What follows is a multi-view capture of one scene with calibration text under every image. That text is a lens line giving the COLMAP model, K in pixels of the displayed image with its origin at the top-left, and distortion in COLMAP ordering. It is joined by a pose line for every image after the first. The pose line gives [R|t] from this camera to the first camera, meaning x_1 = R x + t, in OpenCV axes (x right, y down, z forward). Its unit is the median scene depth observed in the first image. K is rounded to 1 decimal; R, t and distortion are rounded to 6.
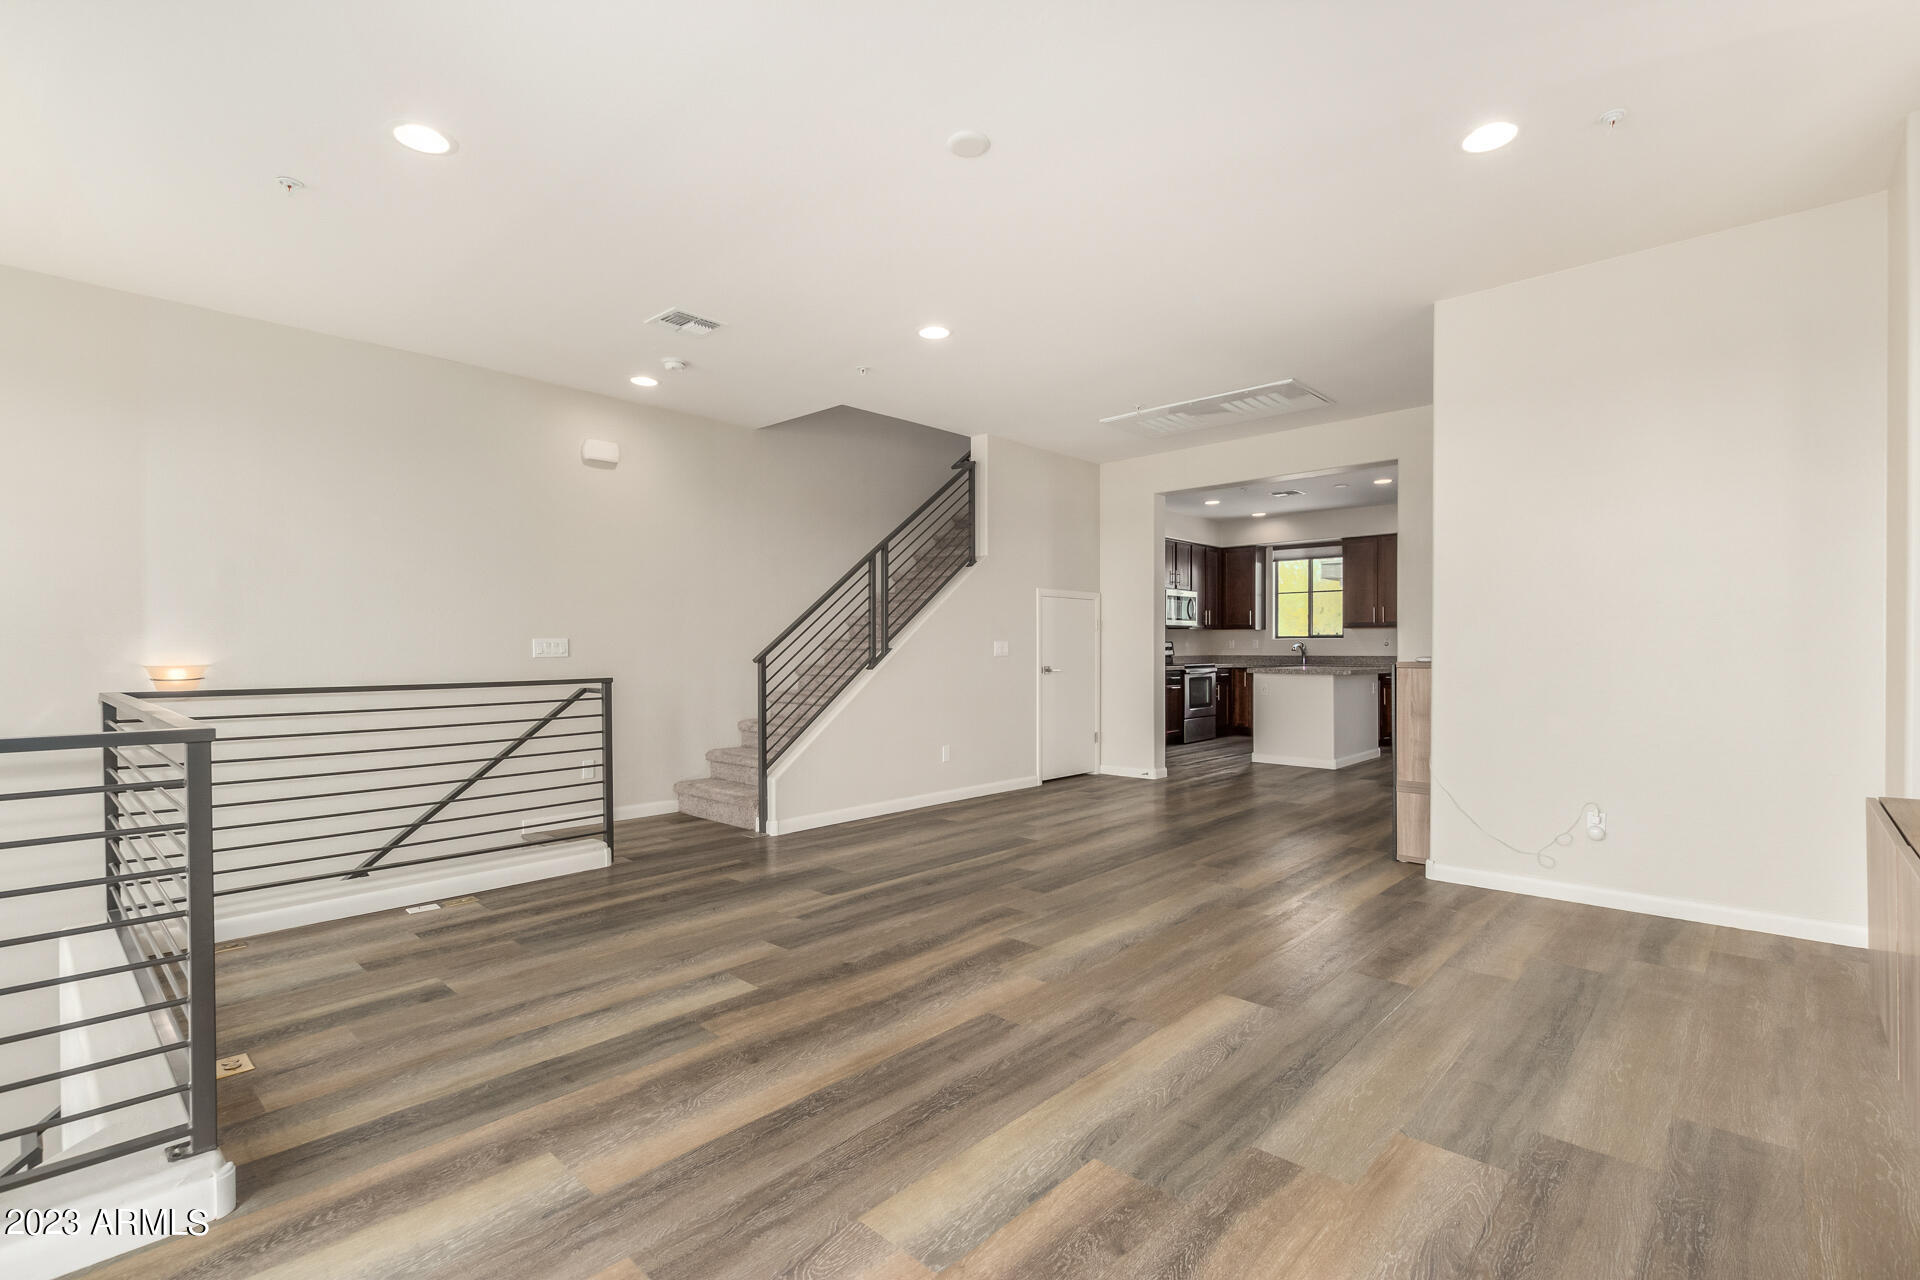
lens RADIAL K [[884.0, 0, 932.9], [0, 884.0, 671.4], [0, 0, 1]] dist [0.005939, -0.005575]
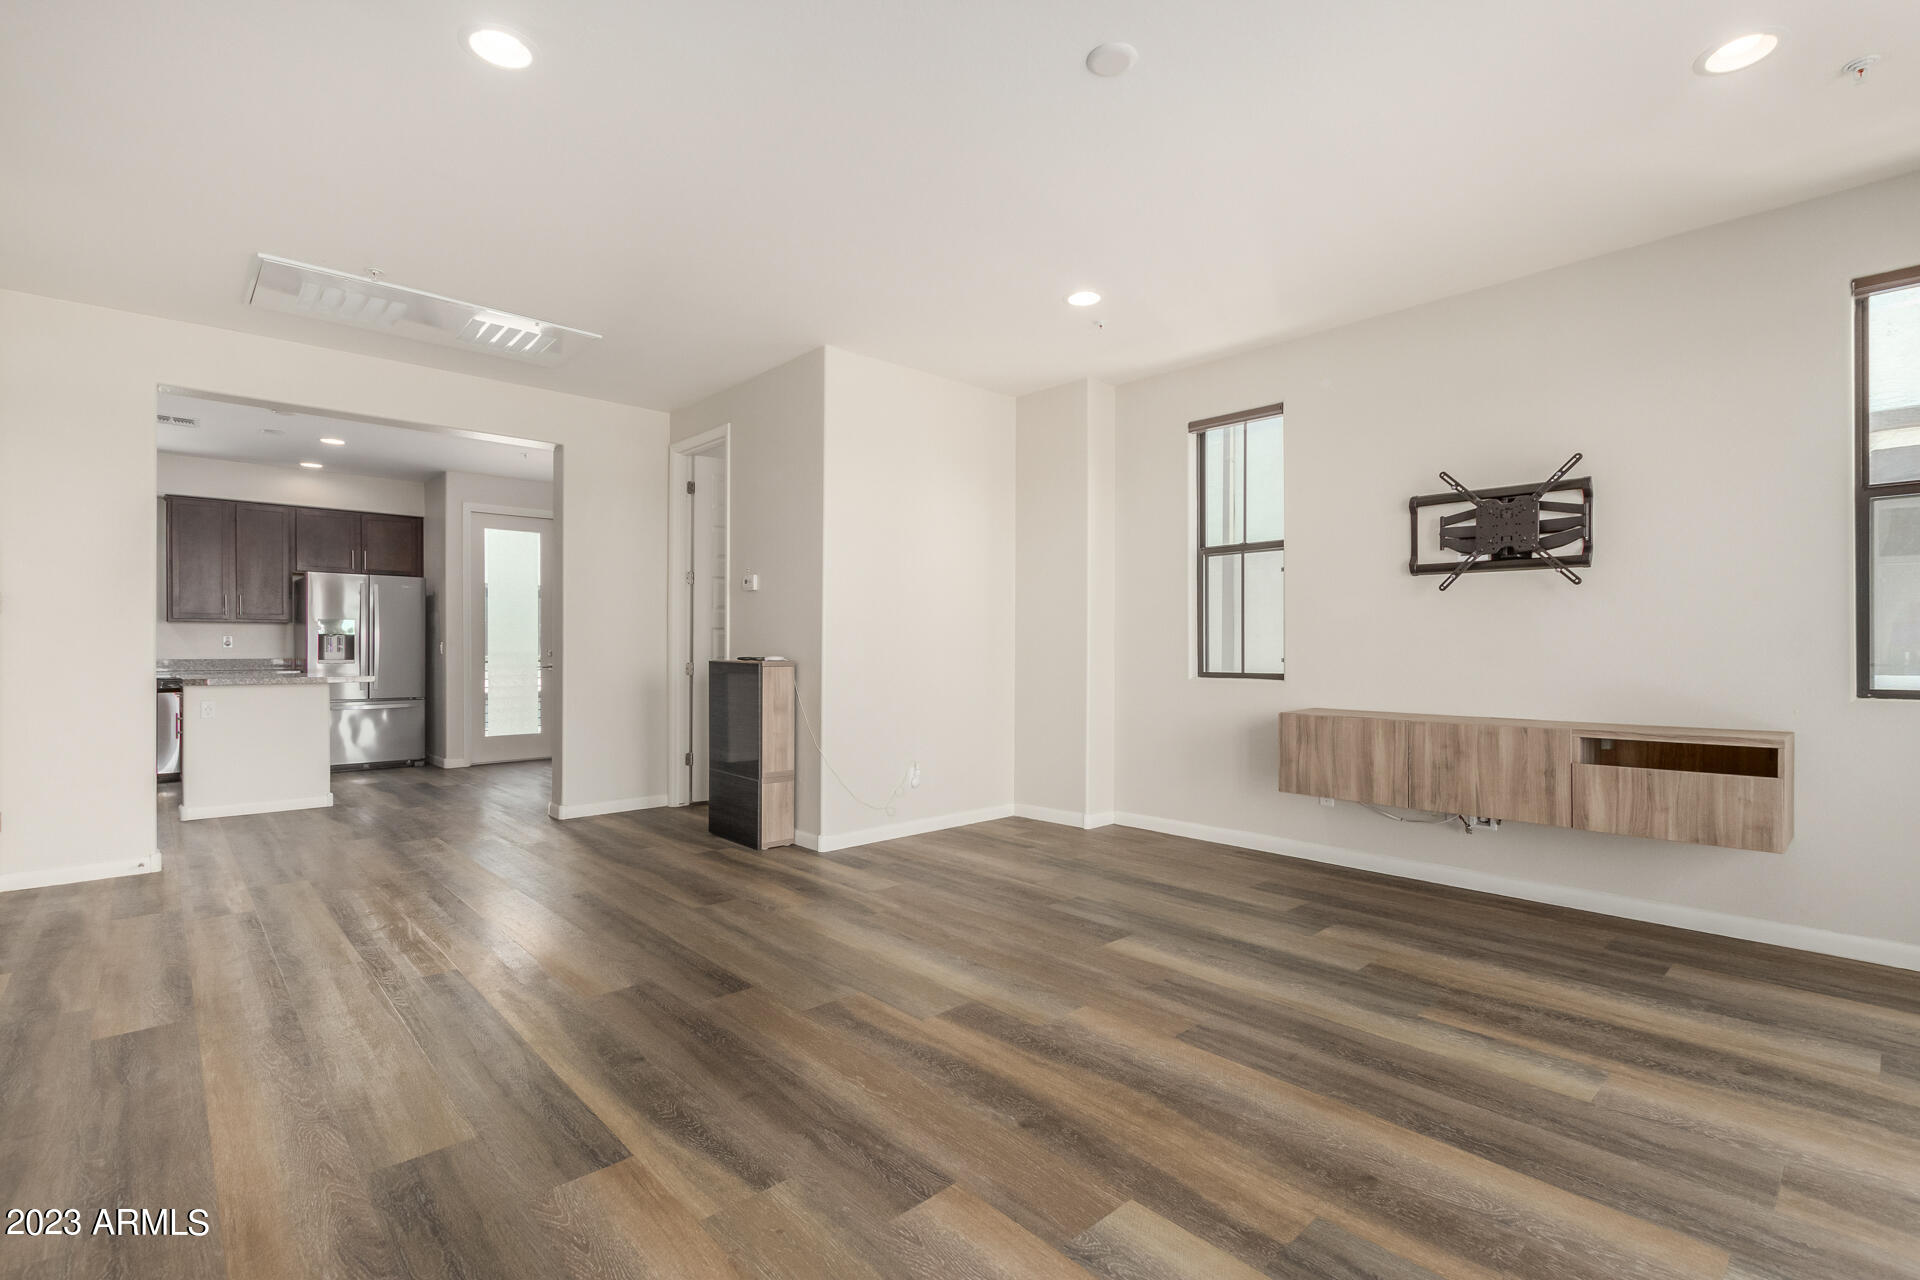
lens RADIAL K [[884.0, 0, 986.9], [0, 884.0, 657.8], [0, 0, 1]] dist [0.005939, -0.005575]
pose [[0.039996, -0.012028, 0.999127, -0.784346], [0.028773, 0.999527, 0.010881, -0.029221], [-0.998785, 0.028313, 0.040323, 1.024555]]
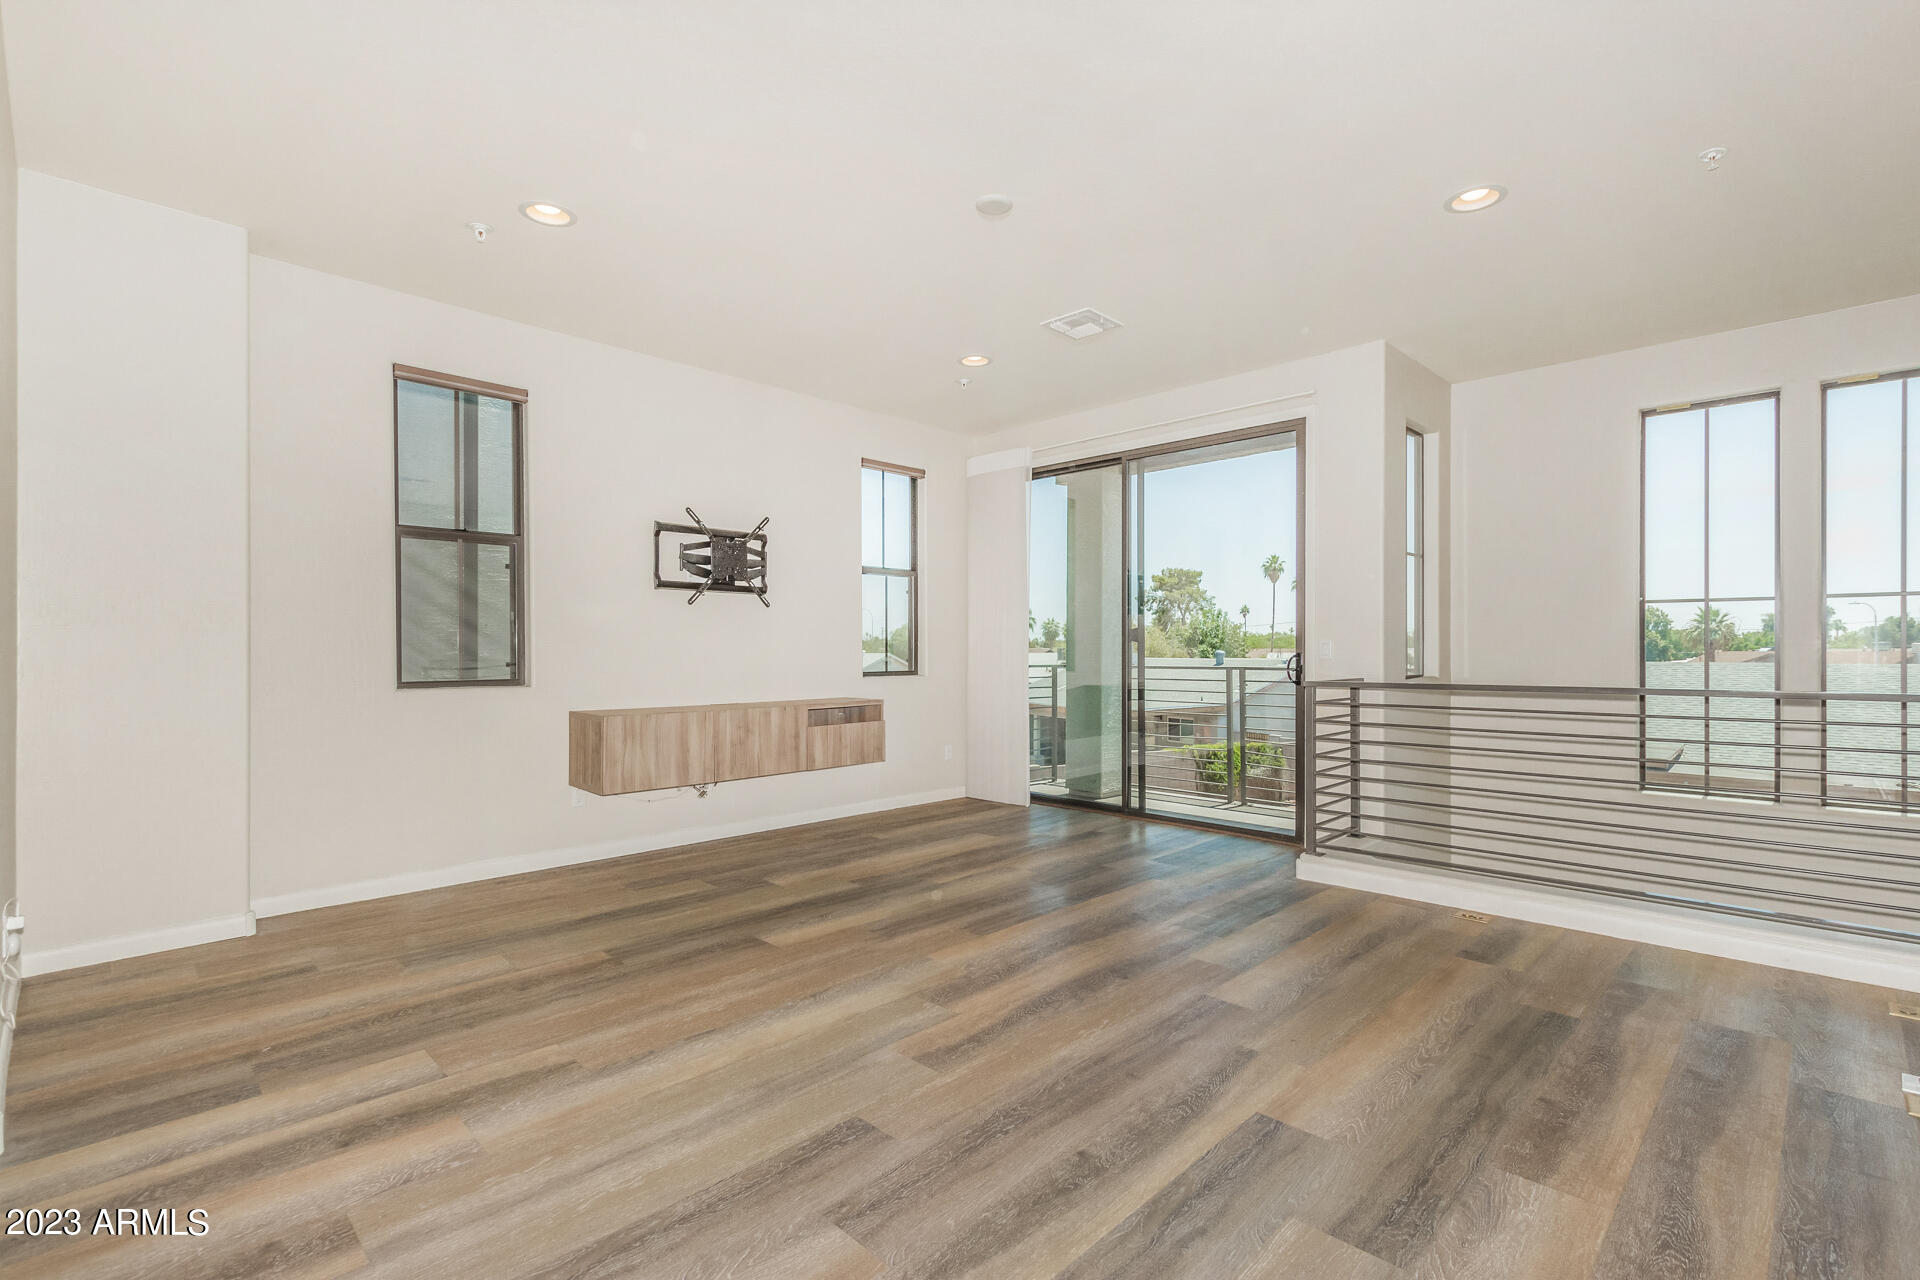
lens RADIAL K [[884.0, 0, 947.6], [0, 884.0, 644.1], [0, 0, 1]] dist [0.005939, -0.005575]
pose [[-0.999929, 0.005104, 0.010751, 0.085310], [0.005344, 0.999733, 0.022490, -0.056406], [-0.010634, 0.022546, -0.999689, 2.020438]]
